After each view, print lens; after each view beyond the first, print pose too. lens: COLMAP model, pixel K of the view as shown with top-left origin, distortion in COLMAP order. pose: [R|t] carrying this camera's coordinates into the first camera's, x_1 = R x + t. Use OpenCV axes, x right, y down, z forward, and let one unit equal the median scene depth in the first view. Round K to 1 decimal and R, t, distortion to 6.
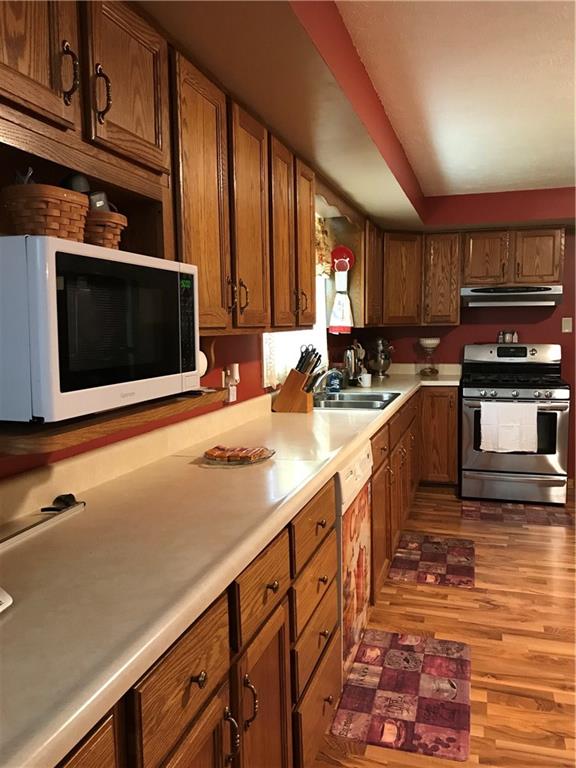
lens RADIAL K [[612.5, 0, 281.6], [0, 612.5, 381.6], [0, 0, 1]] dist [0.008461, -0.024380]
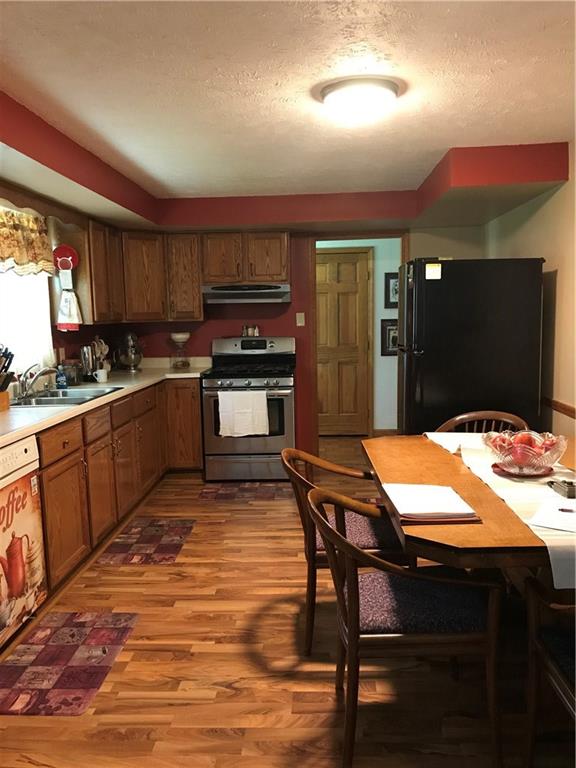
lens RADIAL K [[612.5, 0, 293.0], [0, 612.5, 384.6], [0, 0, 1]] dist [0.008461, -0.024380]
pose [[0.961467, -0.037777, 0.272313, 0.176961], [0.032009, 0.999160, 0.025592, -0.003281], [-0.273051, -0.015889, 0.961868, -0.085400]]
